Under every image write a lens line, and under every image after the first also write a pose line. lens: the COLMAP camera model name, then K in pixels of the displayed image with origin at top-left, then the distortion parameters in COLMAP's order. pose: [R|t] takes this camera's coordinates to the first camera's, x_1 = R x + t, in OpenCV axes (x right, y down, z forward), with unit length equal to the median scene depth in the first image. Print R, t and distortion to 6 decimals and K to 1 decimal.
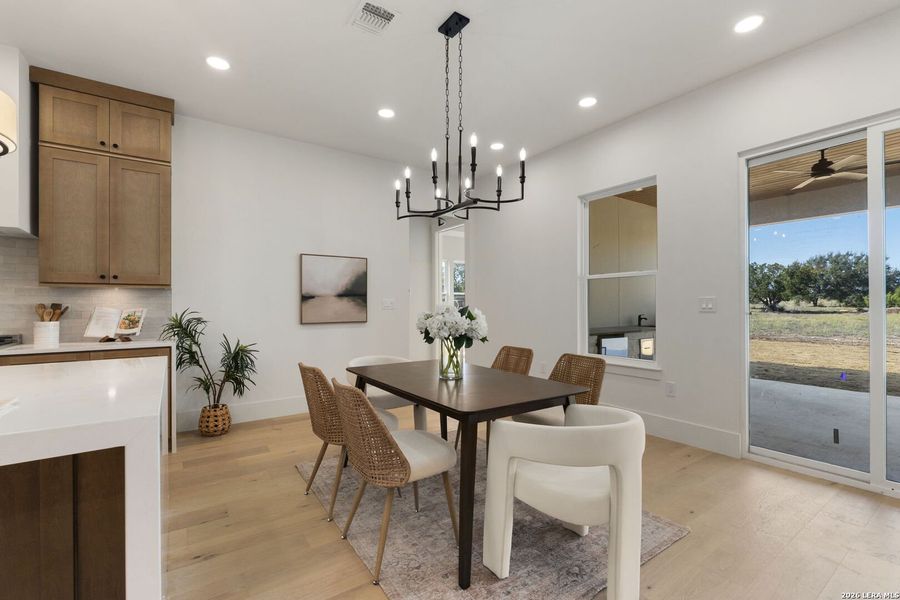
lens RADIAL K [[409.0, 0, 449.2], [0, 409.0, 306.8], [0, 0, 1]] dist [-0.001041, -0.000253]
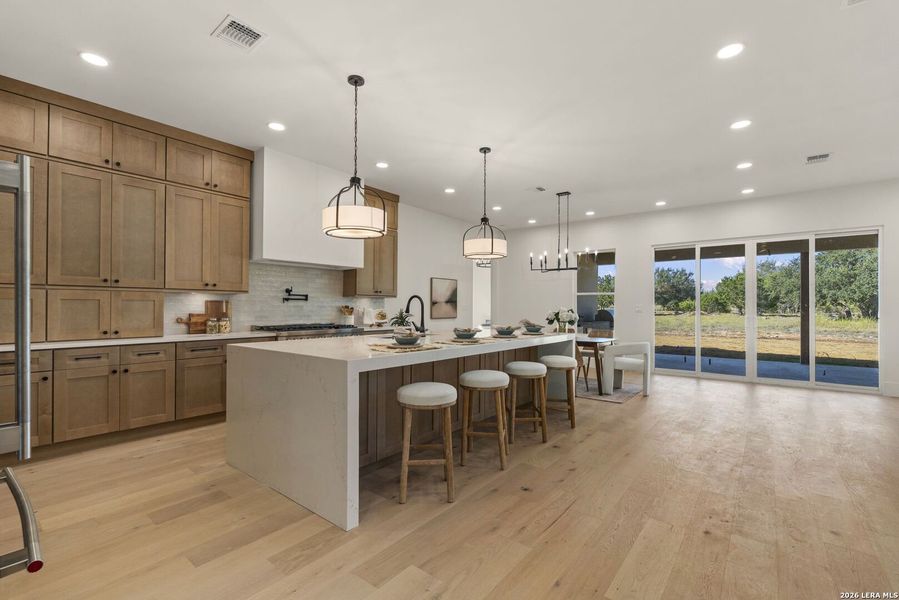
lens RADIAL K [[374.1, 0, 448.4], [0, 374.1, 309.7], [0, 0, 1]] dist [-0.064390, -0.000050]
pose [[0.973614, 0.004593, 0.228155, -0.658926], [-0.004837, 0.999988, 0.000512, 0.003737], [-0.228150, -0.001603, 0.973625, -0.567870]]
